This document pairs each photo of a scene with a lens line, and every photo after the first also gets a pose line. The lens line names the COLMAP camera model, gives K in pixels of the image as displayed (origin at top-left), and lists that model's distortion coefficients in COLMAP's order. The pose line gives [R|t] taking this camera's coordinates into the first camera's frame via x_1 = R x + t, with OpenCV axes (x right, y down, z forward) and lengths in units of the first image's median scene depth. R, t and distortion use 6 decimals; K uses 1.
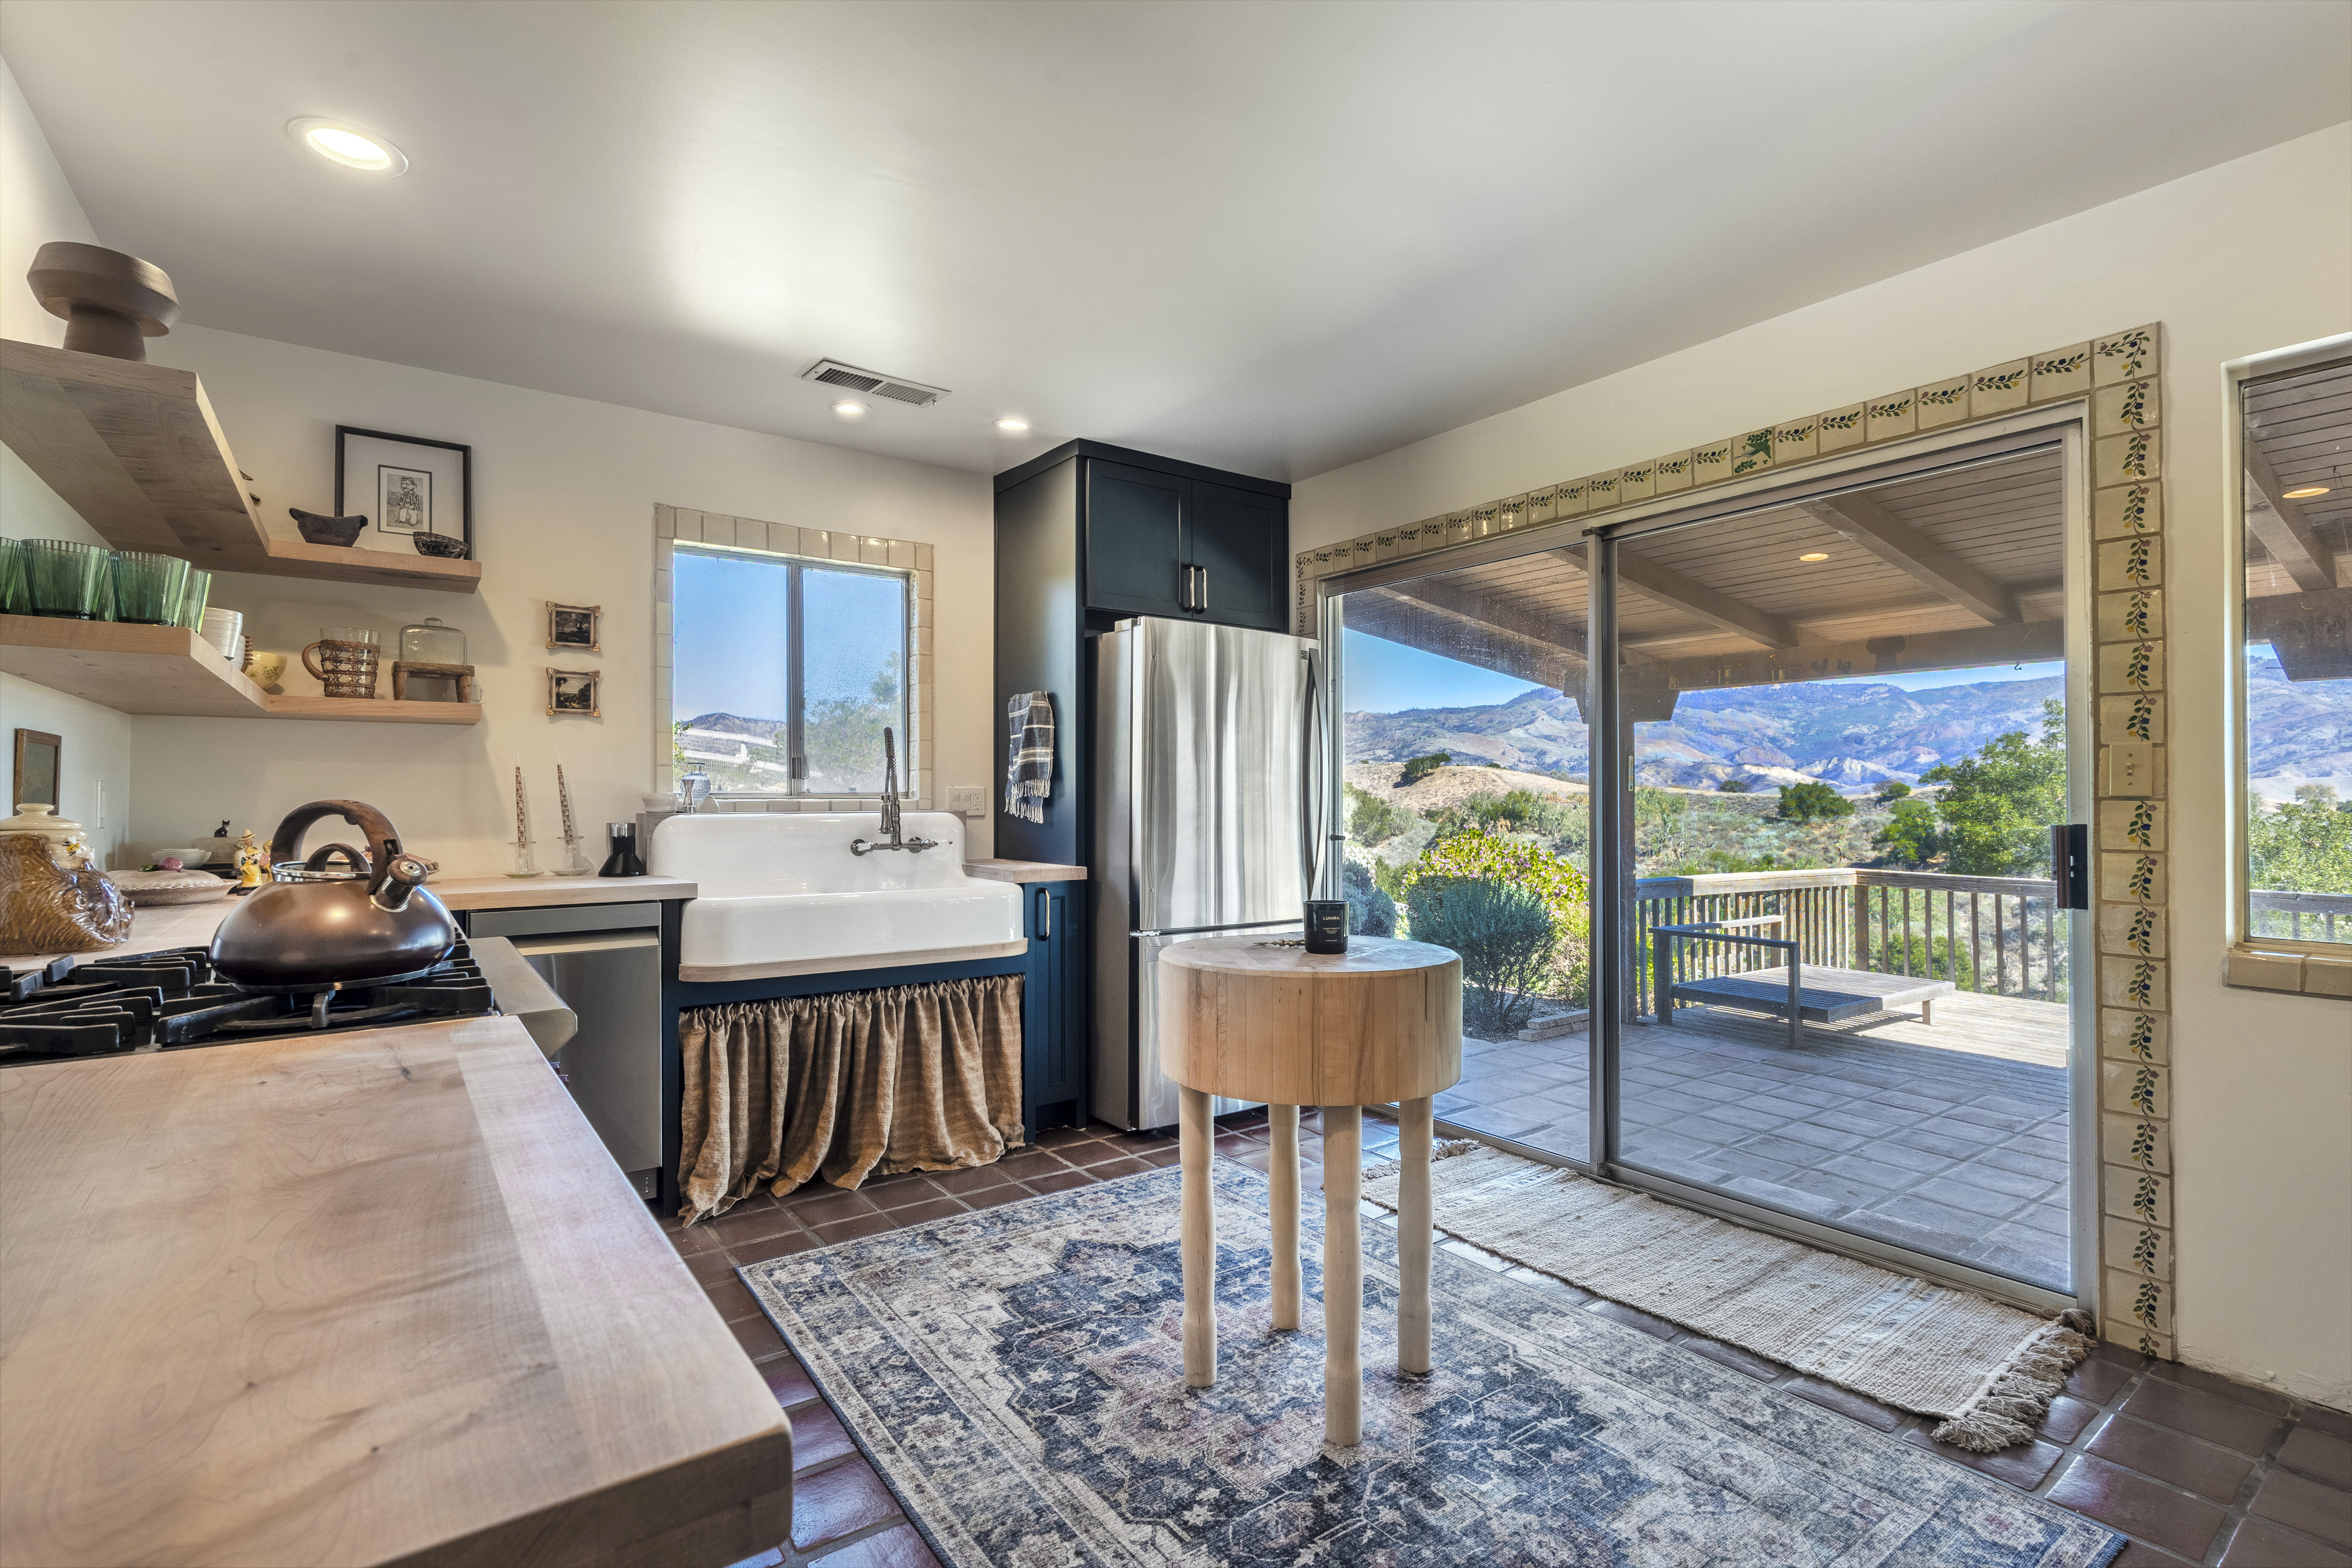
lens RADIAL K [[1085.9, 0, 1176.0], [0, 1085.9, 784.0], [0, 0, 1]] dist [-0.001893, -0.000003]
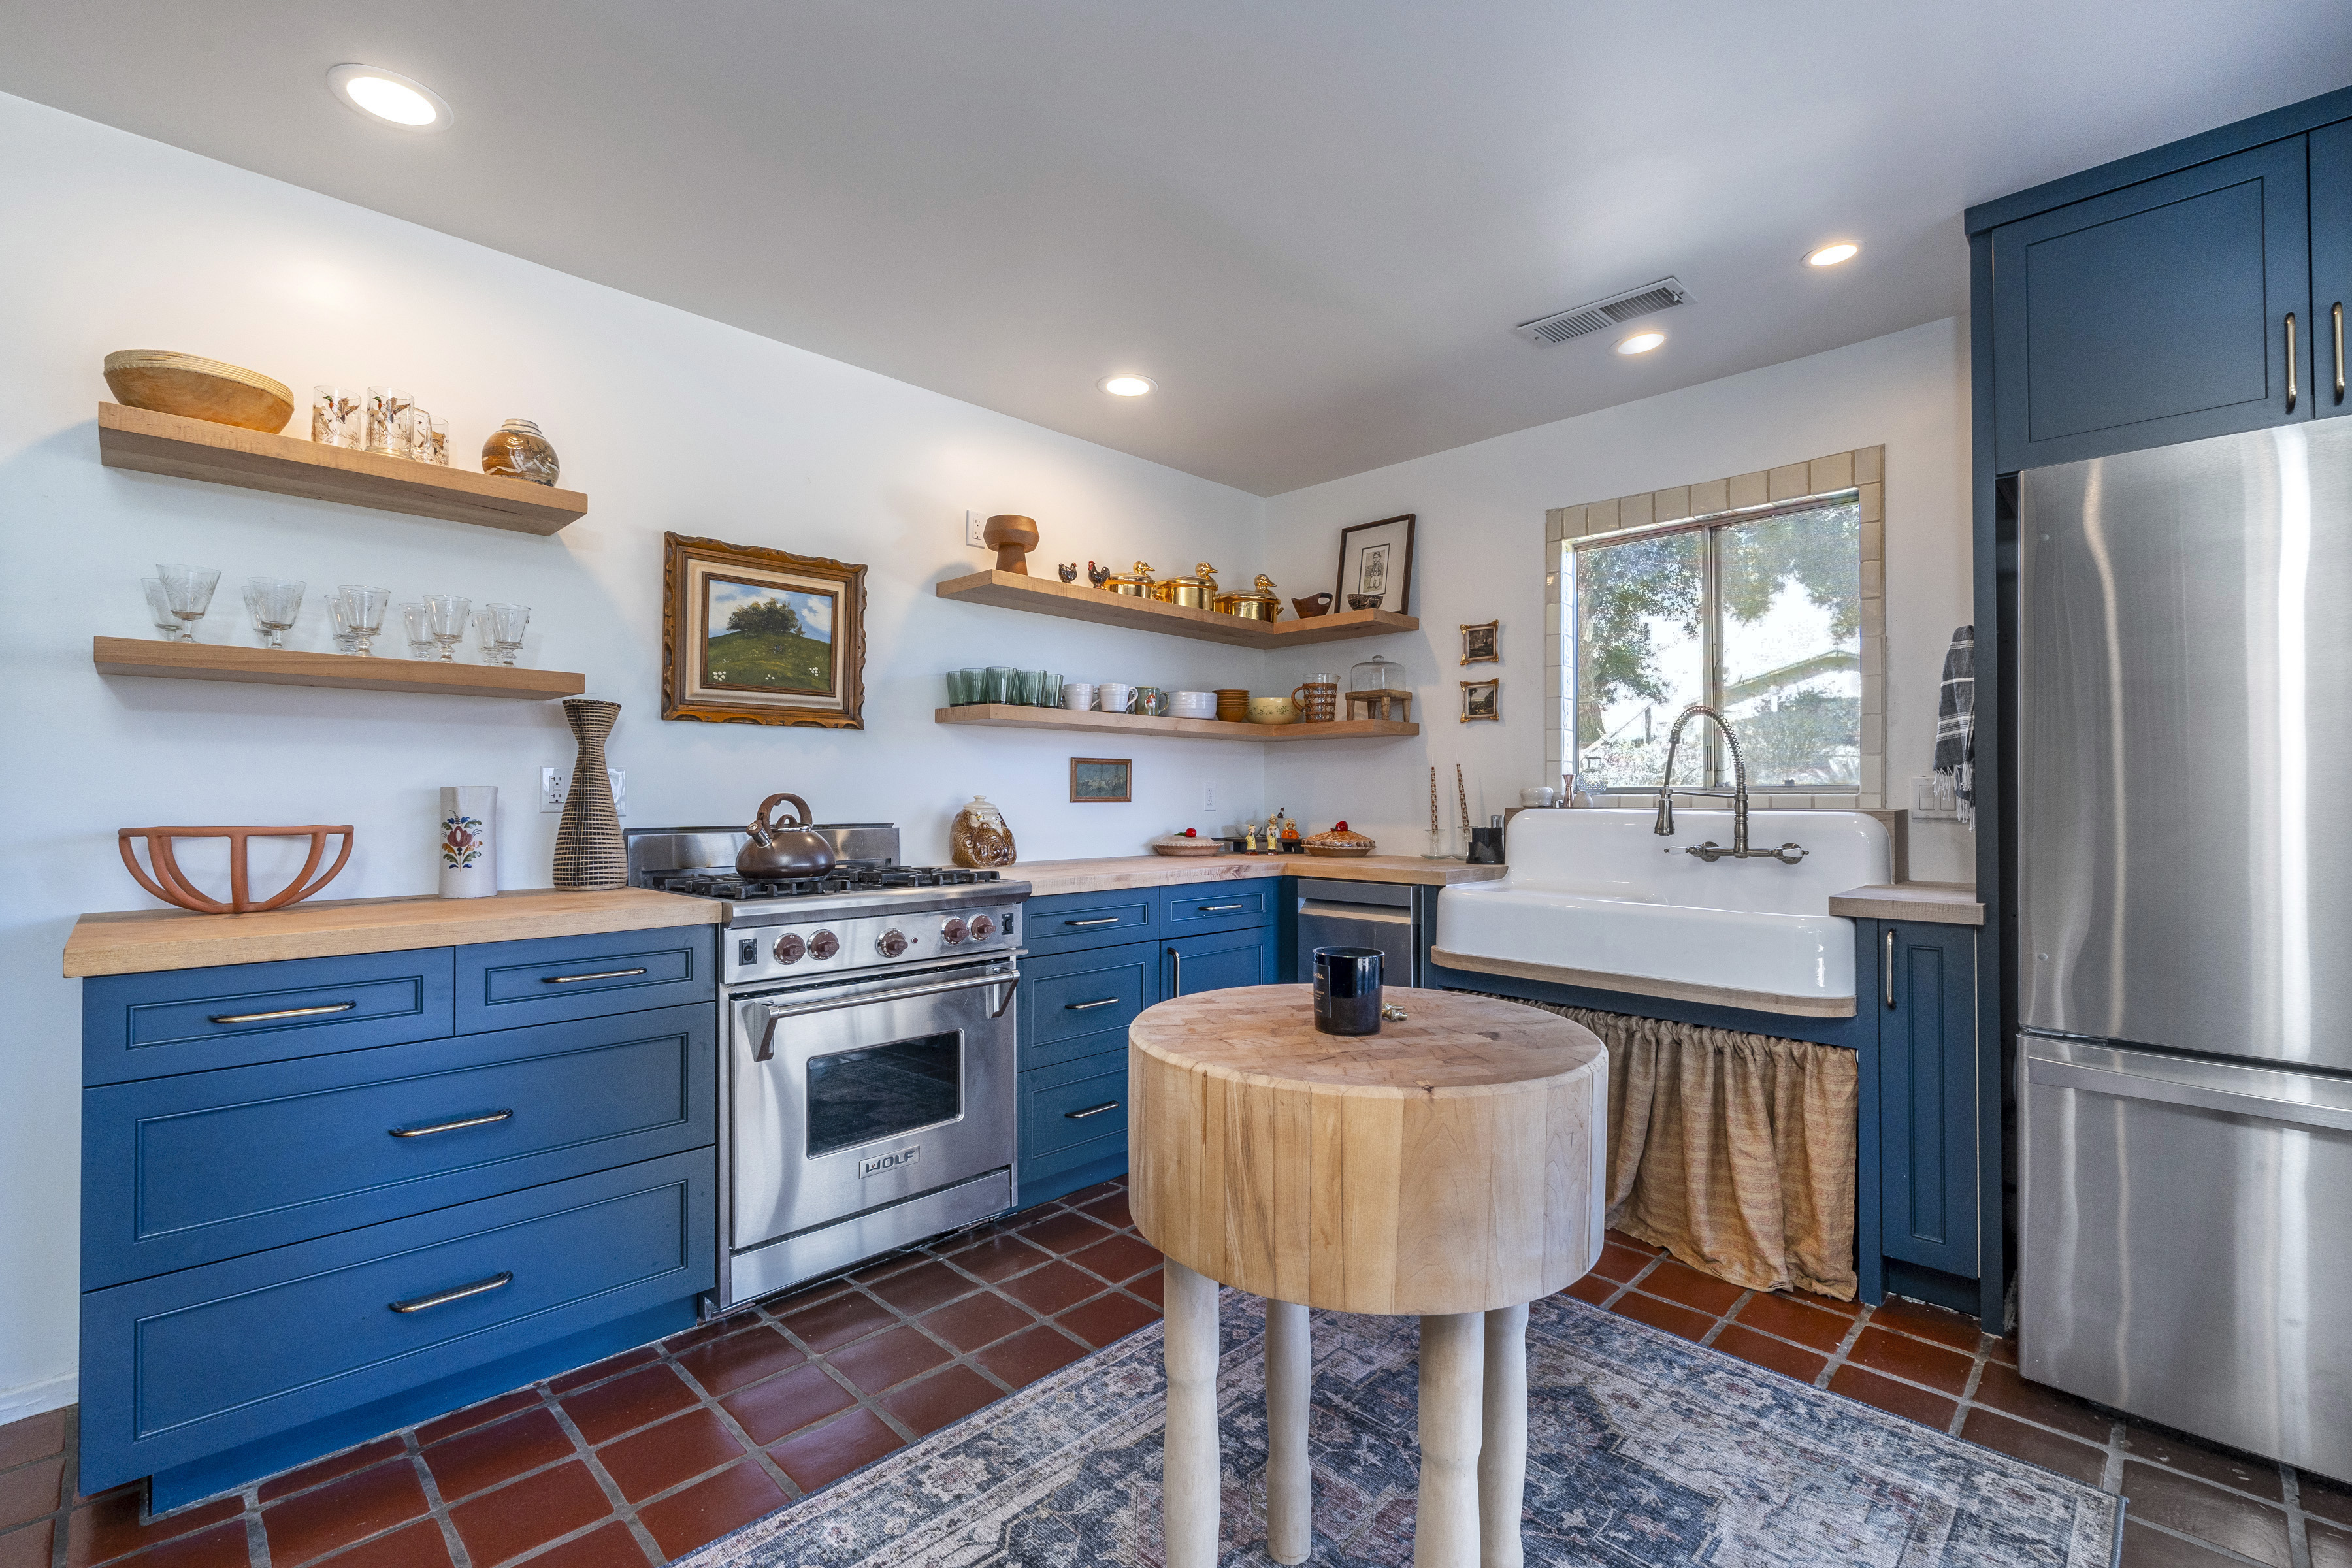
lens RADIAL K [[1025.8, 0, 1176.0], [0, 1025.8, 784.0], [0, 0, 1]] dist [-0.000057, -0.000047]
pose [[0.152439, -0.007981, -0.988281, 0.546073], [0.016975, 0.999841, -0.005456, 0.005151], [0.988167, -0.015945, 0.152550, 0.609158]]
